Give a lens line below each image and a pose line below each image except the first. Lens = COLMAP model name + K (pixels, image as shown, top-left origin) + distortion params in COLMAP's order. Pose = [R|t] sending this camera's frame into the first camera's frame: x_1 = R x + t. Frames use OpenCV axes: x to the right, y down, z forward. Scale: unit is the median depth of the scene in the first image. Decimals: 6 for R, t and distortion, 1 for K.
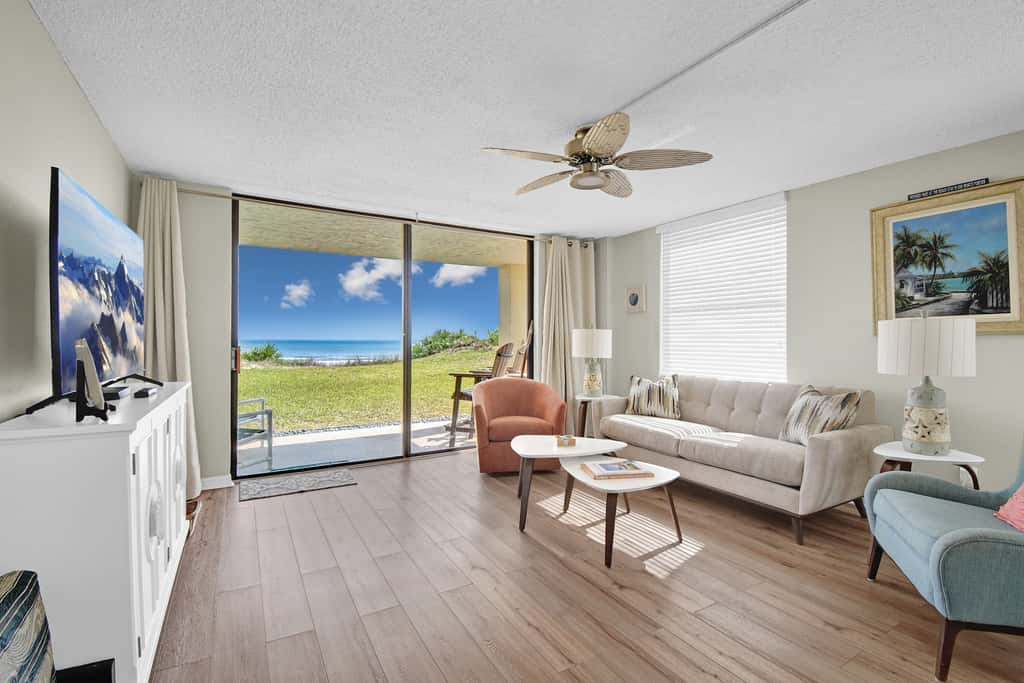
lens RADIAL K [[469.3, 0, 512.0], [0, 469.3, 341.5], [0, 0, 1]] dist [0.028349, -0.028931]
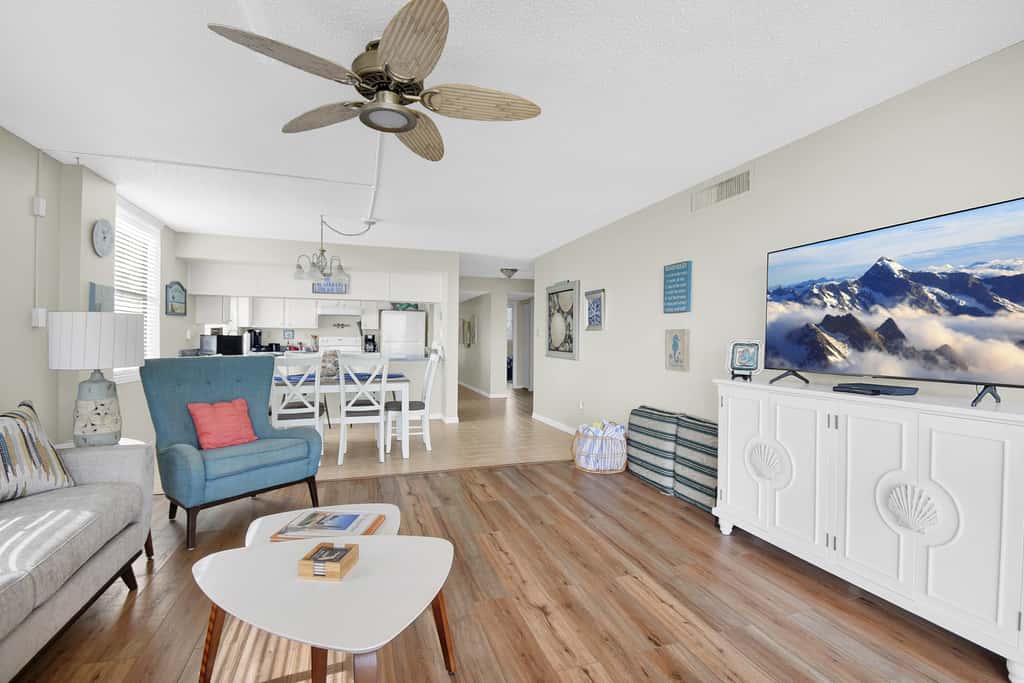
lens RADIAL K [[461.6, 0, 512.0], [0, 461.6, 341.5], [0, 0, 1]] dist [0.000559, -0.000318]
pose [[-0.978065, -0.013238, 0.207880, -0.155432], [-0.011482, 0.999887, 0.009654, -0.004011], [-0.207985, 0.007056, -0.978107, 1.462404]]
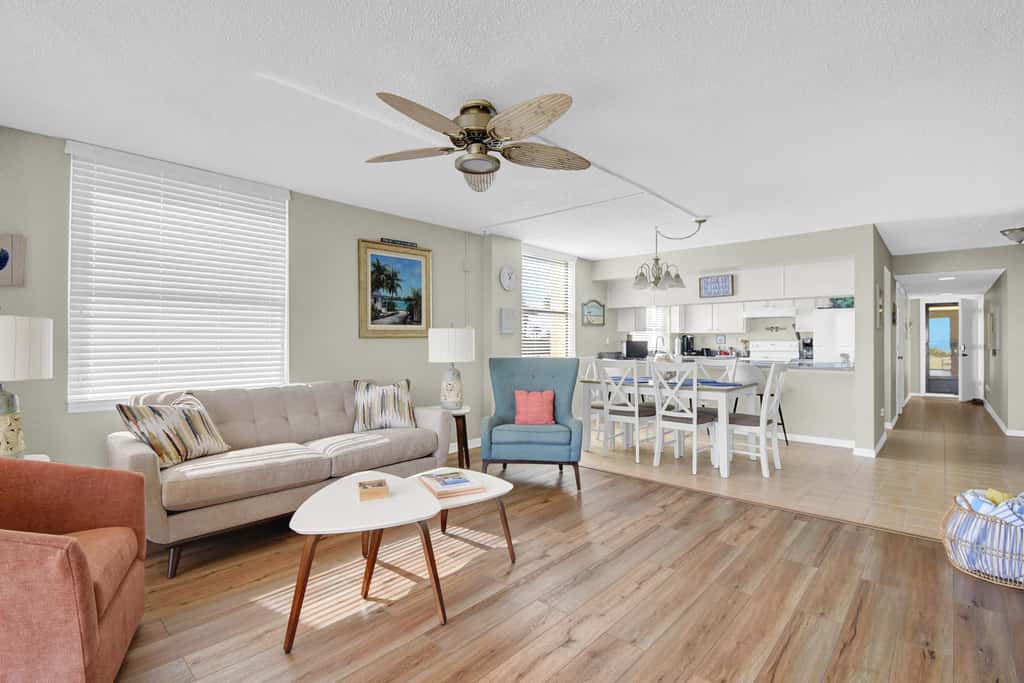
lens RADIAL K [[469.3, 0, 512.0], [0, 469.3, 341.5], [0, 0, 1]] dist [0.028349, -0.028931]
pose [[-0.298584, -0.003787, 0.954376, -0.628702], [0.002048, 0.999987, 0.004609, -0.006255], [-0.954381, 0.003330, -0.298573, 1.061470]]
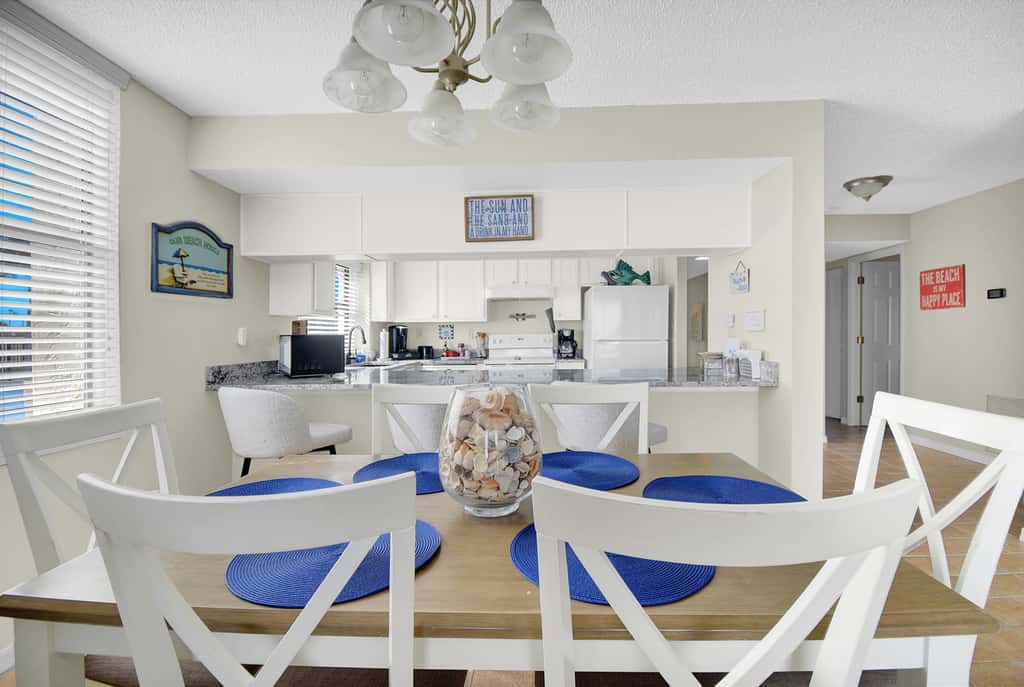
lens RADIAL K [[474.3, 0, 530.3], [0, 474.3, 335.3], [0, 0, 1]] dist [-0.001145, -0.000135]
pose [[-0.856712, 0.003917, 0.515779, 0.531774], [0.008383, 0.999945, 0.006331, 0.000403], [-0.515726, 0.009747, -0.856698, 0.392109]]
